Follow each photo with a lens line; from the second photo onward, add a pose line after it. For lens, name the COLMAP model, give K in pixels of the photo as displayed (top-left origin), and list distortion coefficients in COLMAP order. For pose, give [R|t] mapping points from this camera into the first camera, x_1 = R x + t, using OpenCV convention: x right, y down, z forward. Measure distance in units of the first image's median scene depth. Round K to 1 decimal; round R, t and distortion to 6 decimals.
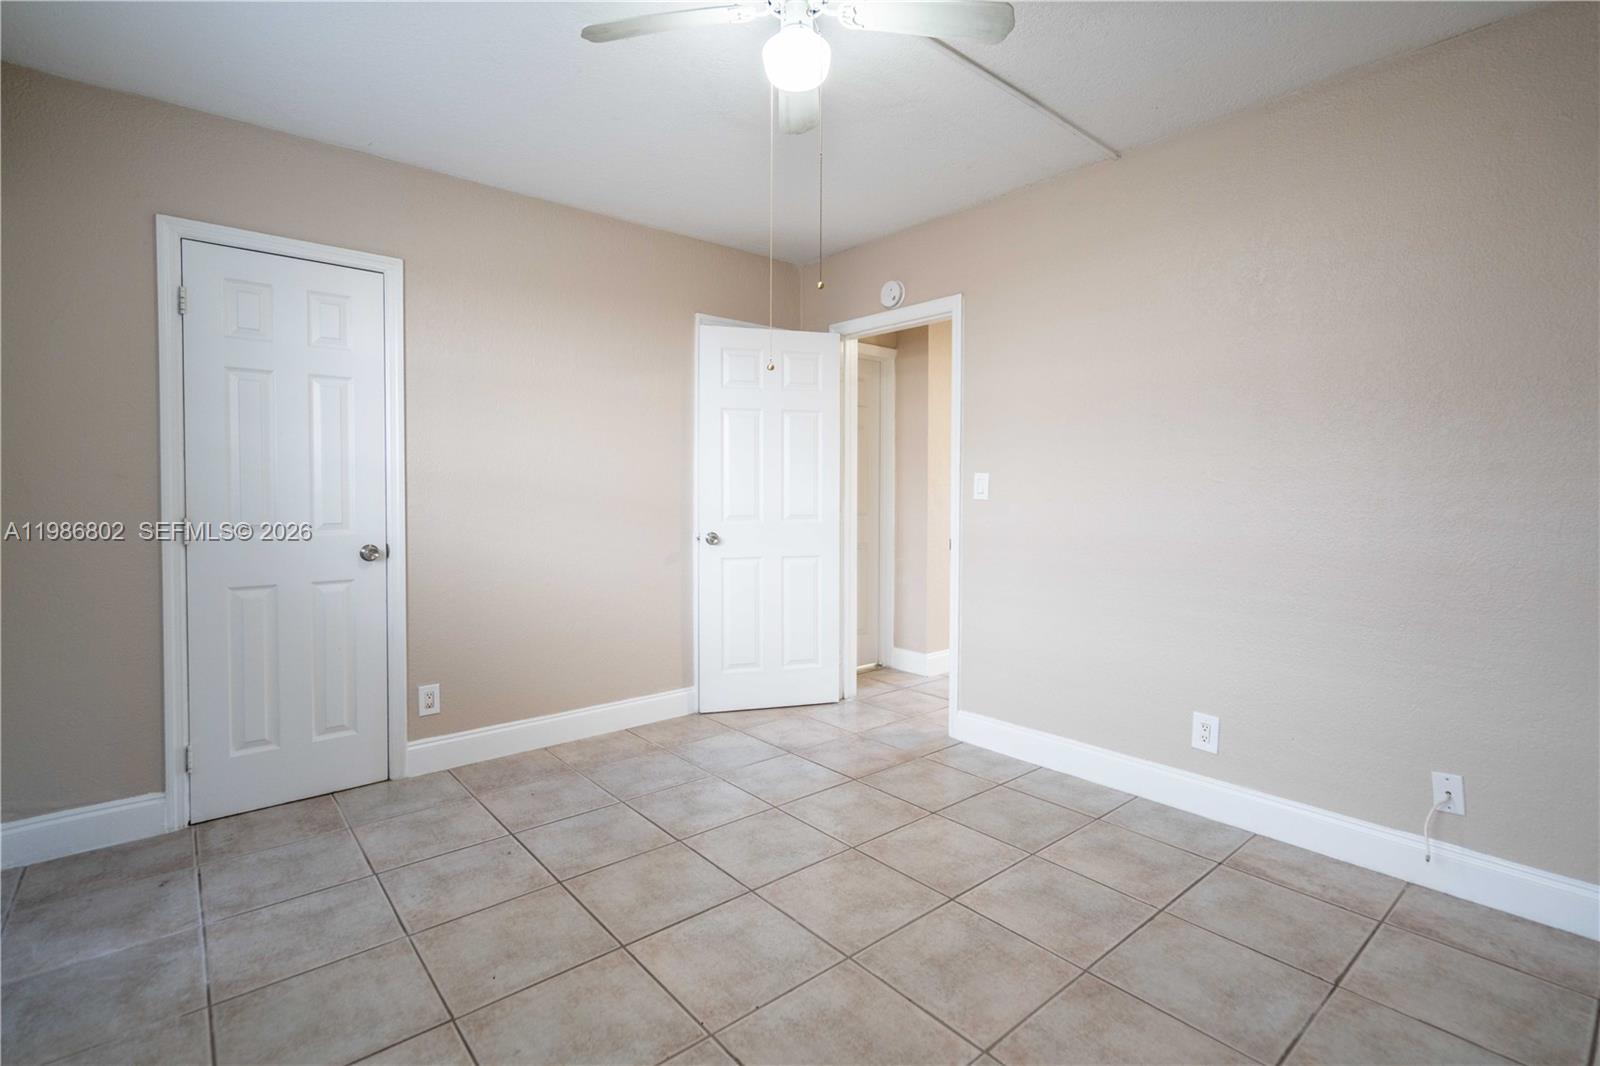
lens RADIAL K [[733.3, 0, 800.3], [0, 733.3, 516.3], [0, 0, 1]] dist [-0.008772, 0.002021]
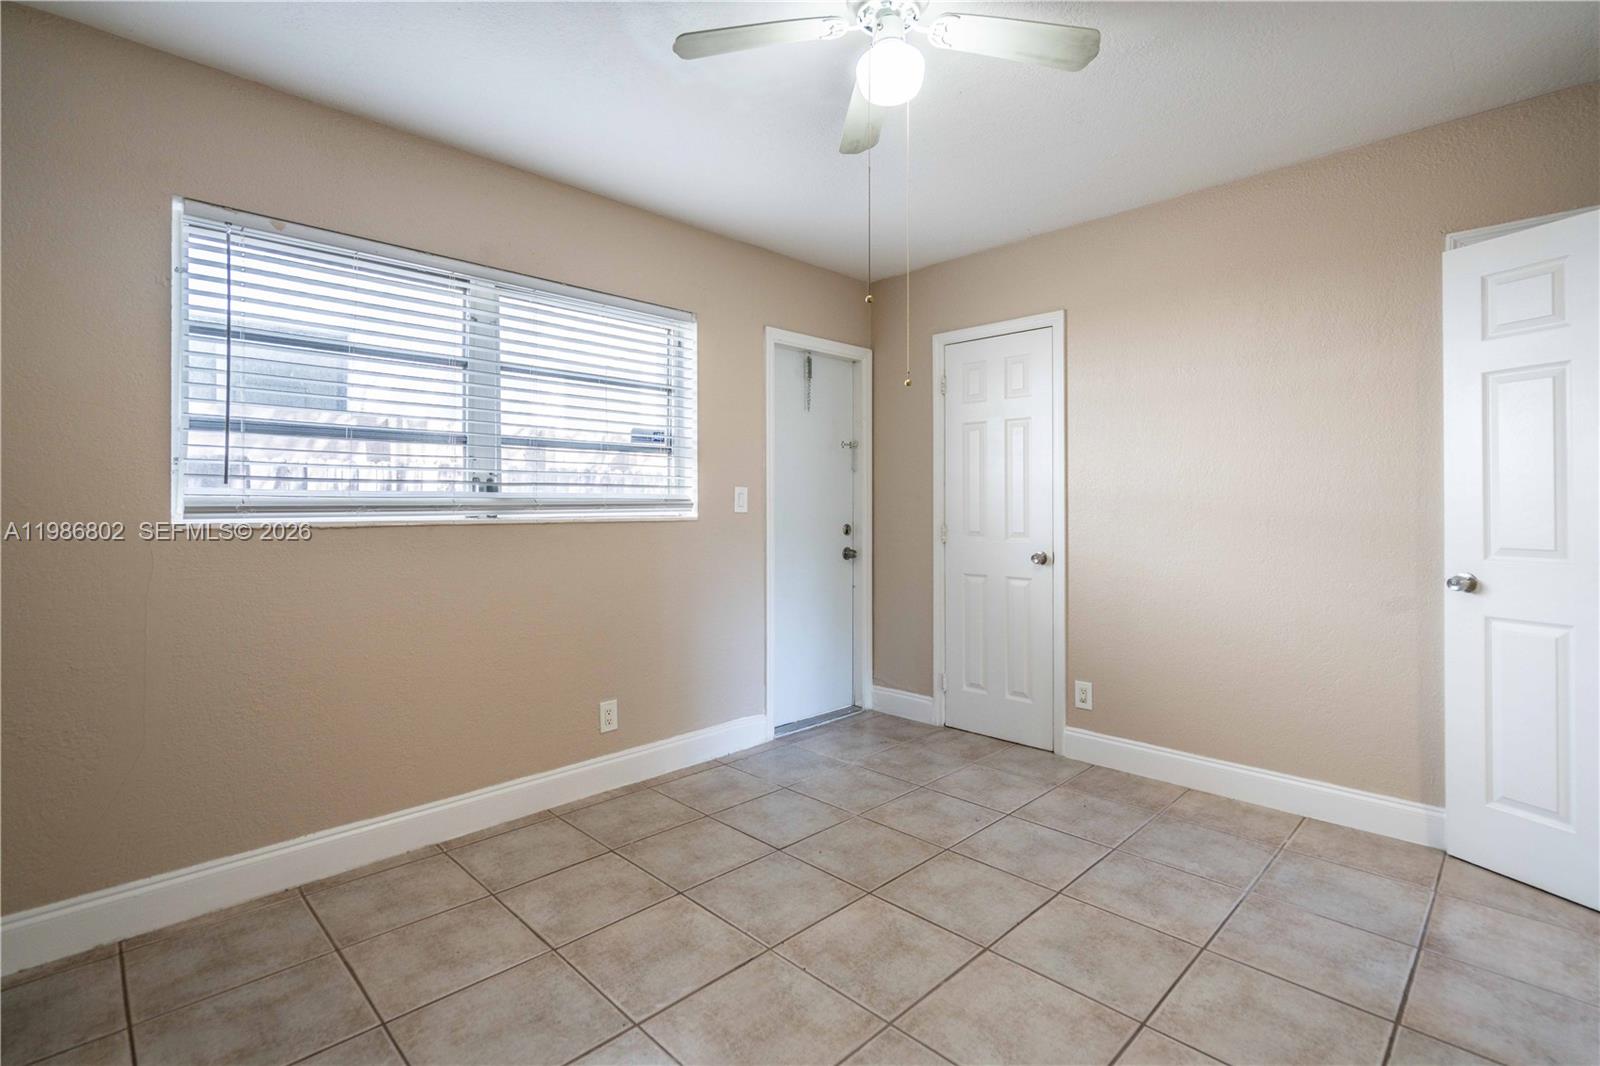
lens RADIAL K [[733.3, 0, 809.1], [0, 733.3, 516.7], [0, 0, 1]] dist [-0.008772, 0.002021]
pose [[0.091523, 0.010253, -0.995750, 0.586219], [-0.035339, 0.999351, 0.007042, -0.014093], [0.995176, 0.034544, 0.091826, 0.496001]]
